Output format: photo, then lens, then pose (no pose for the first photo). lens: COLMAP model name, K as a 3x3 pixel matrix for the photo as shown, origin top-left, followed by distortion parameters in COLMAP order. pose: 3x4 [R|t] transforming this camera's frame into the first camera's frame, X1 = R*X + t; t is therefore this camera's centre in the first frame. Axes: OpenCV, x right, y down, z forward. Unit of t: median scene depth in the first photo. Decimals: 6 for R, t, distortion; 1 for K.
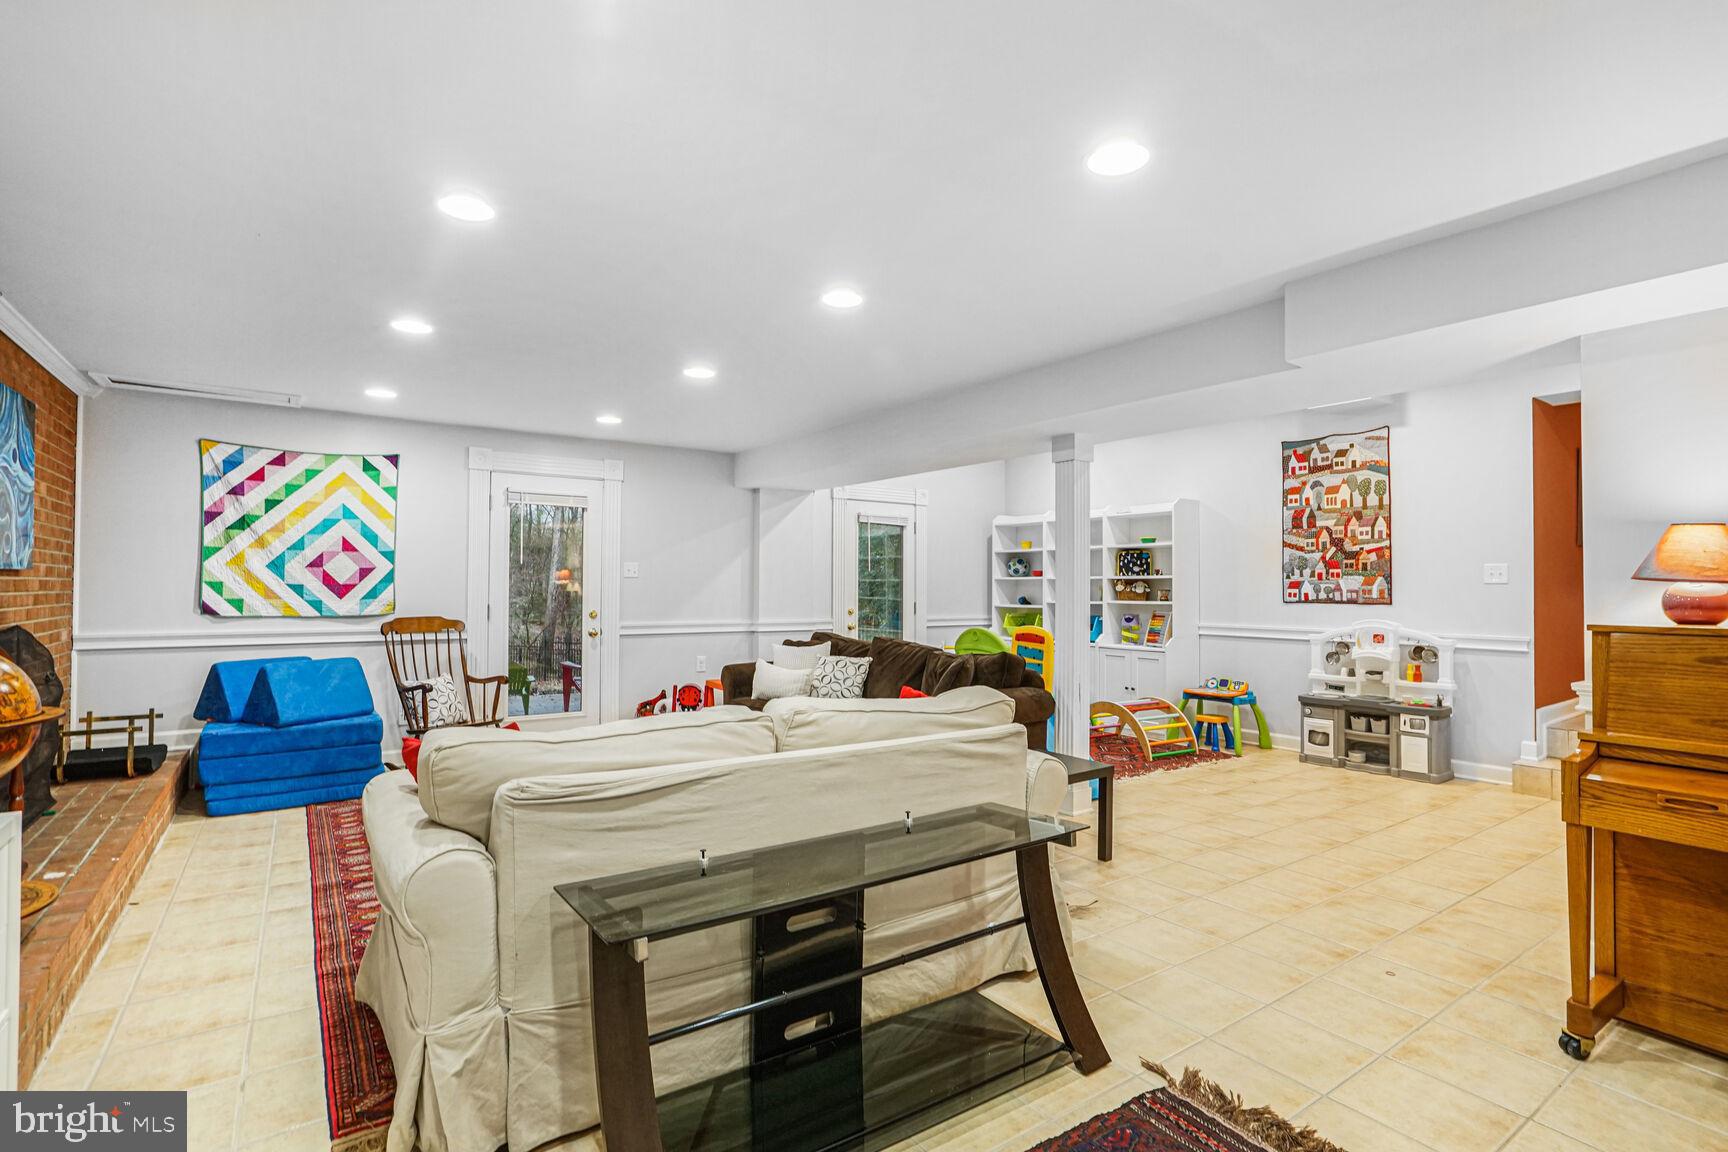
lens RADIAL K [[805.8, 0, 852.9], [0, 805.8, 576.7], [0, 0, 1]] dist [-0.036043, 0.013561]
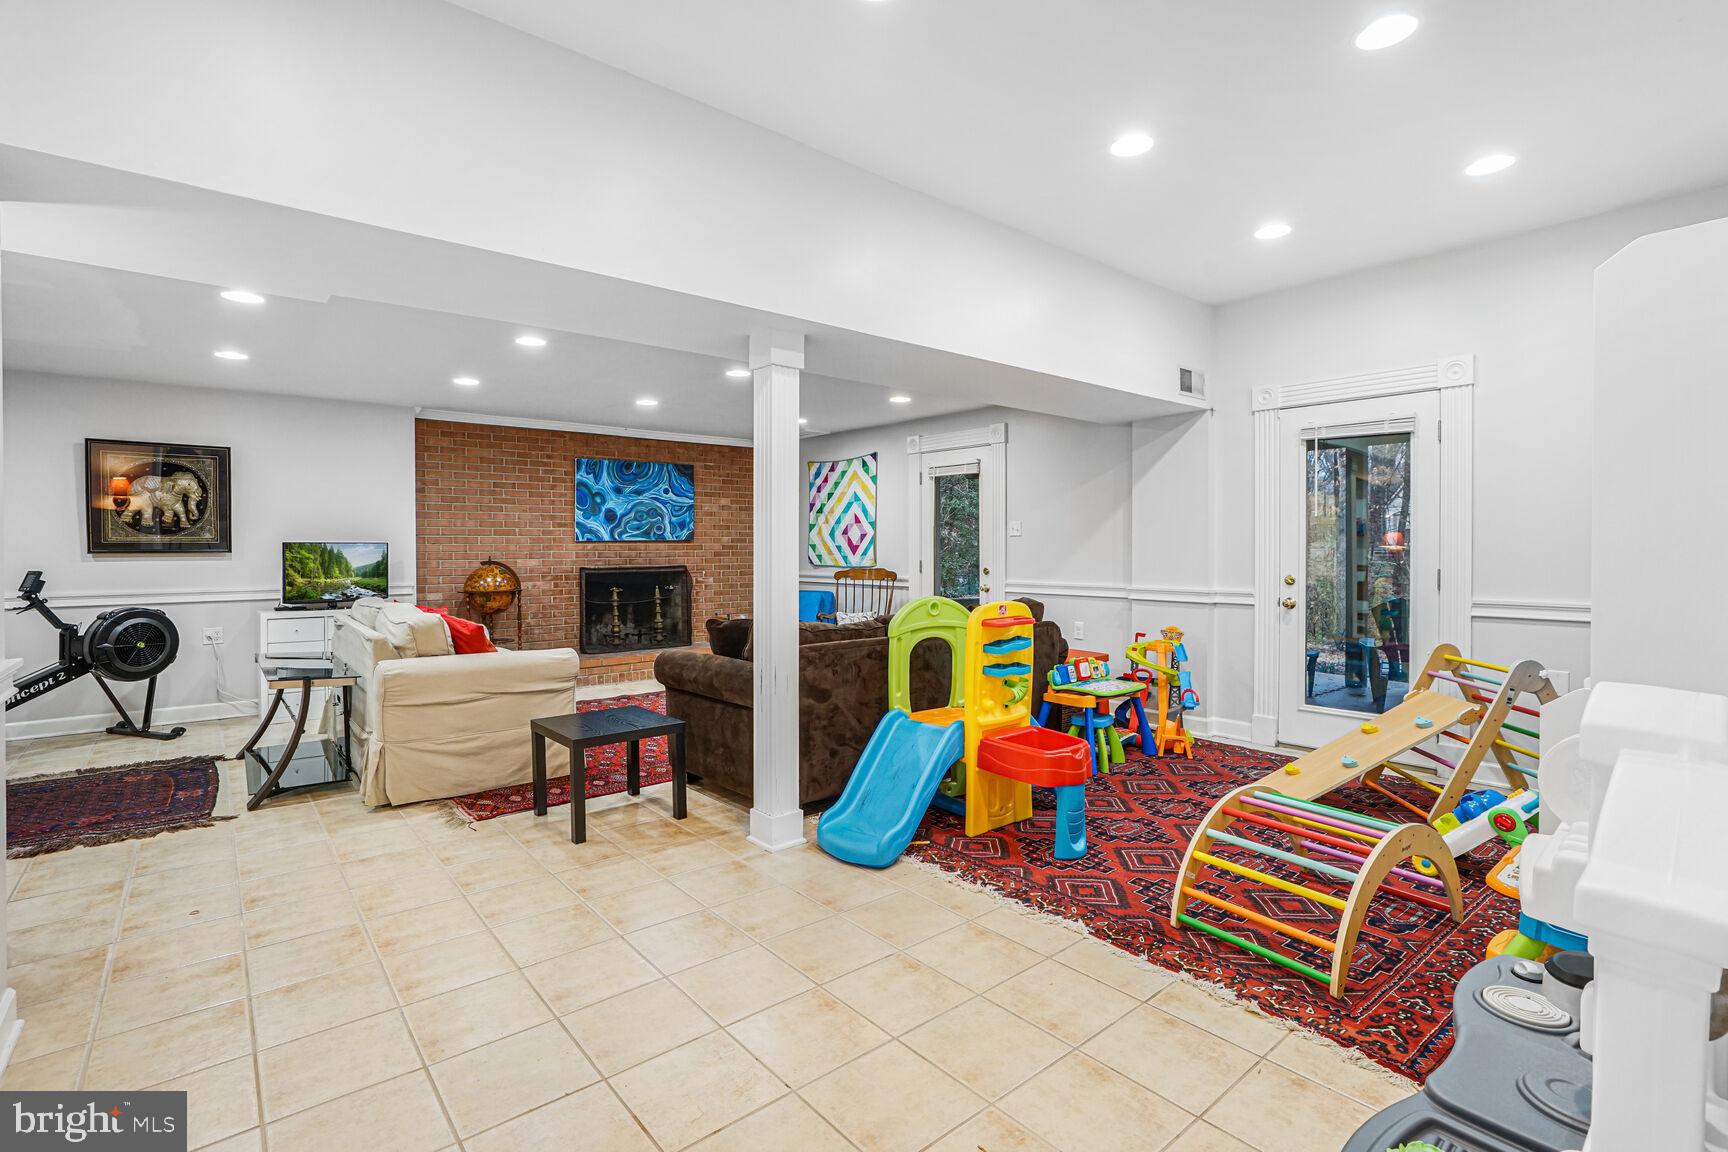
lens RADIAL K [[805.8, 0, 857.4], [0, 805.8, 566.2], [0, 0, 1]] dist [-0.036043, 0.013561]
pose [[0.094840, 0.016288, -0.995359, 0.749717], [0.015281, 0.999725, 0.017815, 0.019043], [0.995375, -0.016899, 0.094565, 0.746005]]
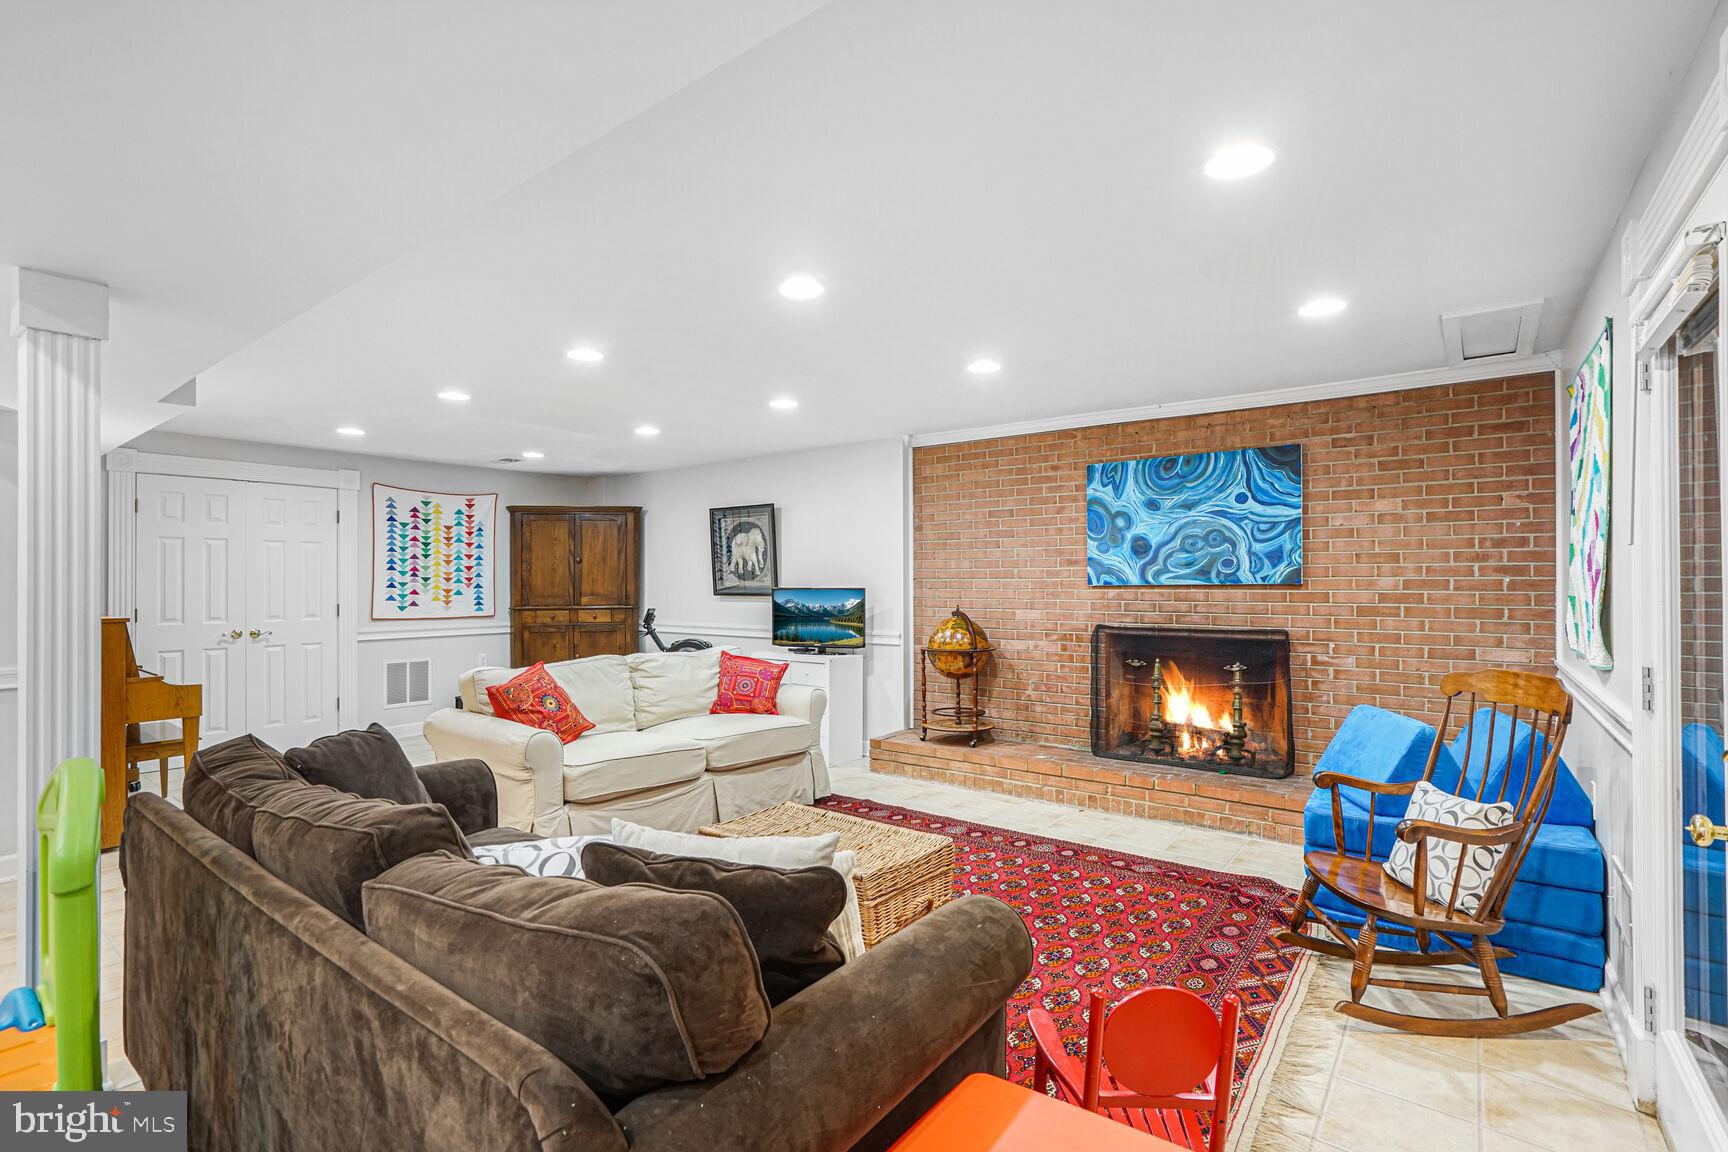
lens RADIAL K [[805.8, 0, 854.2], [0, 805.8, 578.9], [0, 0, 1]] dist [-0.036043, 0.013561]
pose [[-0.947995, -0.006189, -0.318225, -0.090258], [-0.001018, 0.999865, -0.016414, 0.001186], [0.318283, -0.015237, -0.947873, 1.193015]]
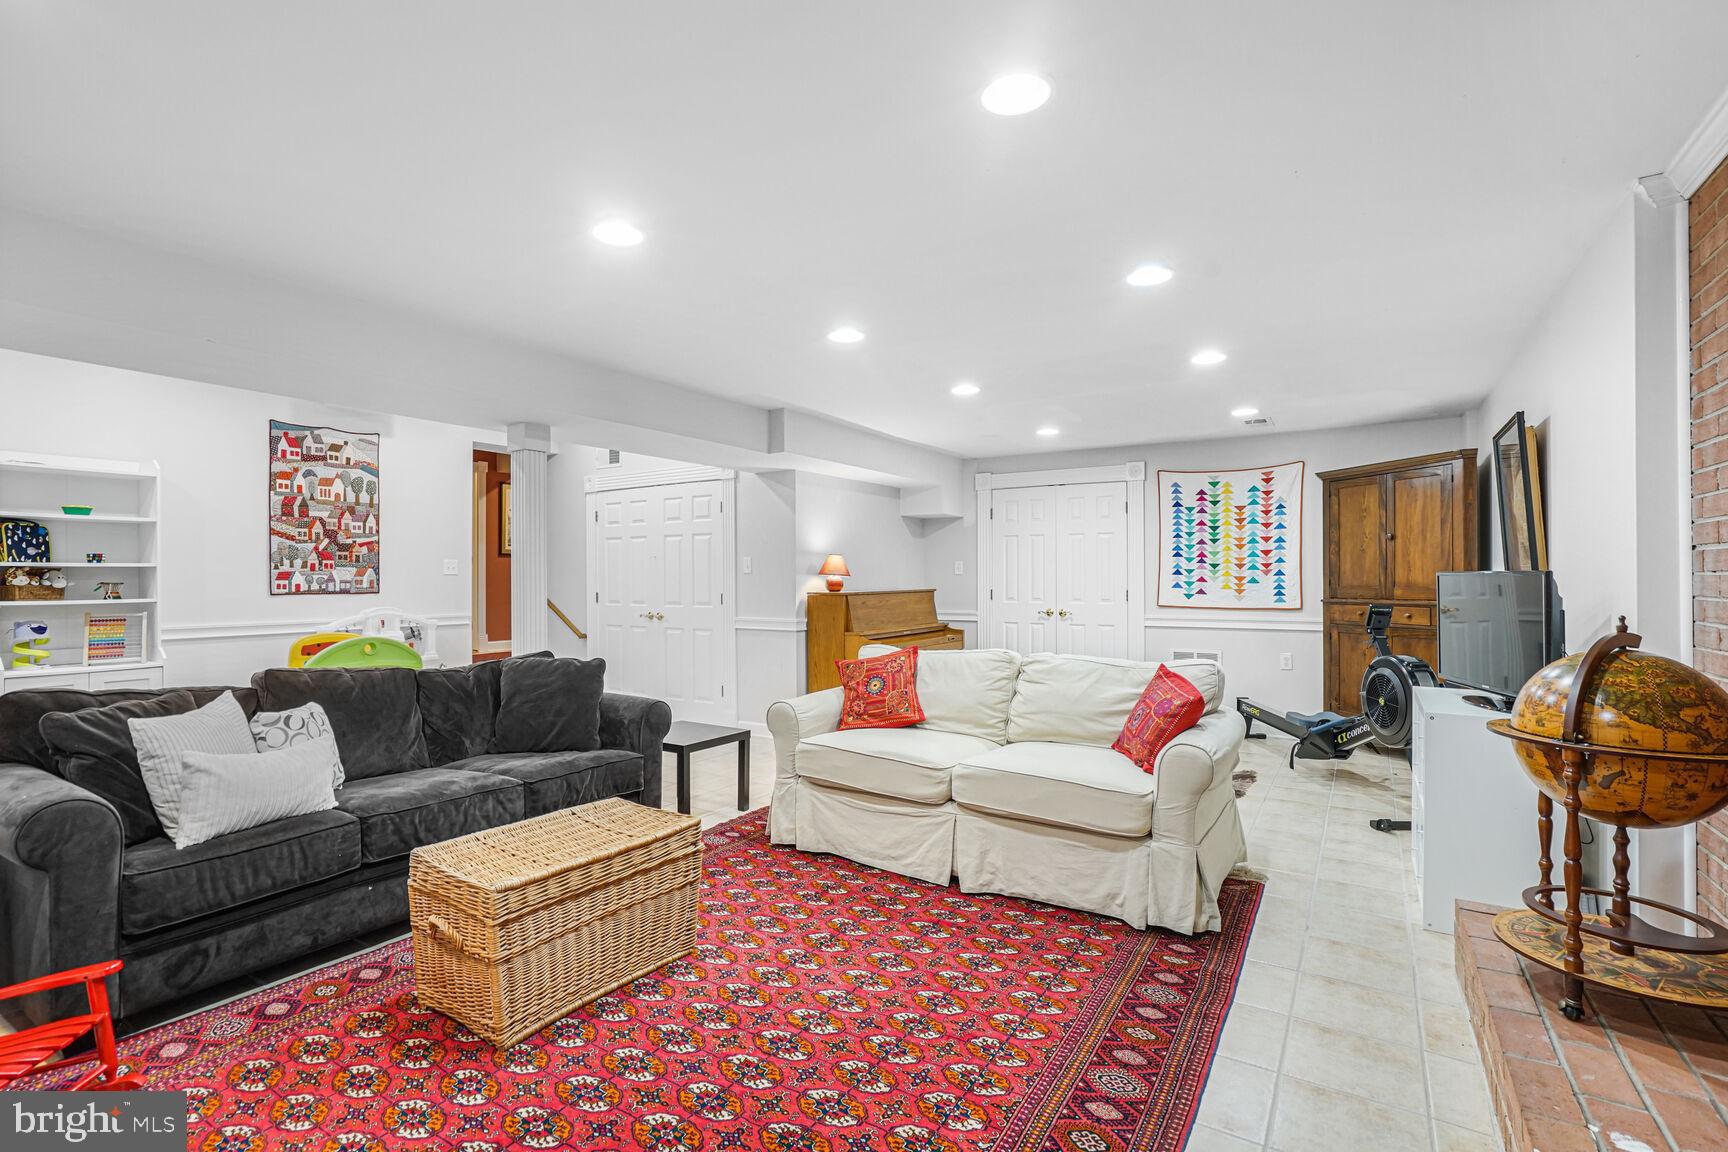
lens RADIAL K [[805.8, 0, 855.4], [0, 805.8, 574.9], [0, 0, 1]] dist [-0.036043, 0.013561]
pose [[-0.397181, -0.002778, 0.917736, -0.613626], [-0.011850, 0.999928, -0.002102, 0.003443], [-0.917664, -0.011710, -0.397185, 0.810074]]
